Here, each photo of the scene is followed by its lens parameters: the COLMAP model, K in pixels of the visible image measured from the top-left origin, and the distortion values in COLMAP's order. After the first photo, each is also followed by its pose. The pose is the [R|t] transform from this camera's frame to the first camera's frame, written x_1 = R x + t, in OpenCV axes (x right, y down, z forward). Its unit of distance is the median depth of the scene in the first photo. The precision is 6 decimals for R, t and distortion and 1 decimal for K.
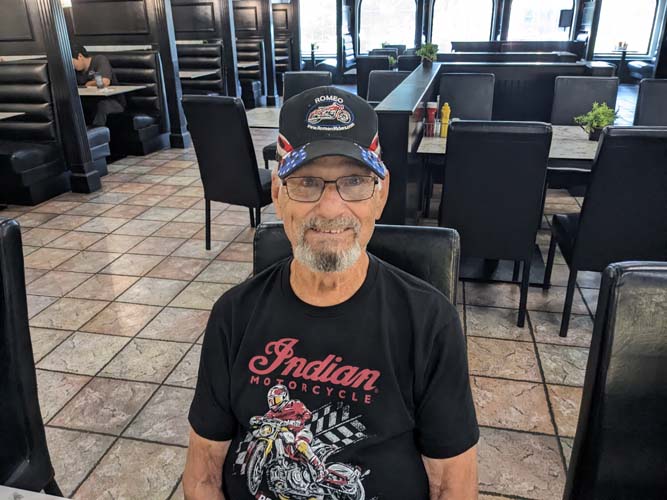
lens RADIAL K [[523.3, 0, 333.5], [0, 523.3, 250.0], [0, 0, 1]] dist [0.001319, -0.025177]
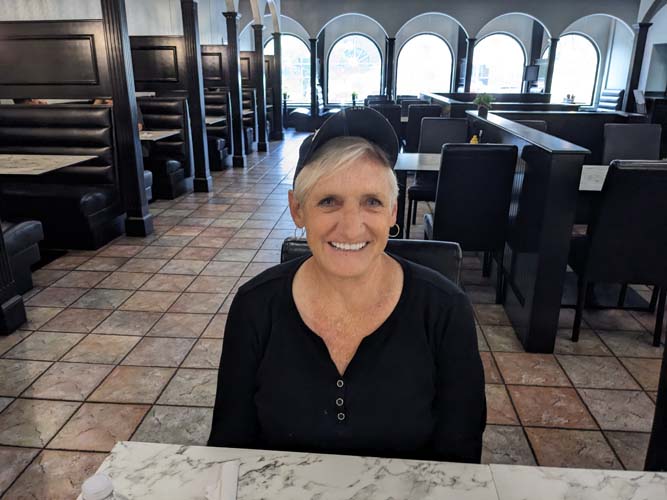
lens RADIAL K [[515.4, 0, 333.5], [0, 515.4, 250.0], [0, 0, 1]] dist [0.012077, 0.001485]
pose [[0.992880, -0.022055, 0.117056, -0.233856], [0.031523, 0.996324, -0.079653, 0.005964], [-0.114869, 0.082776, 0.989926, -0.008461]]
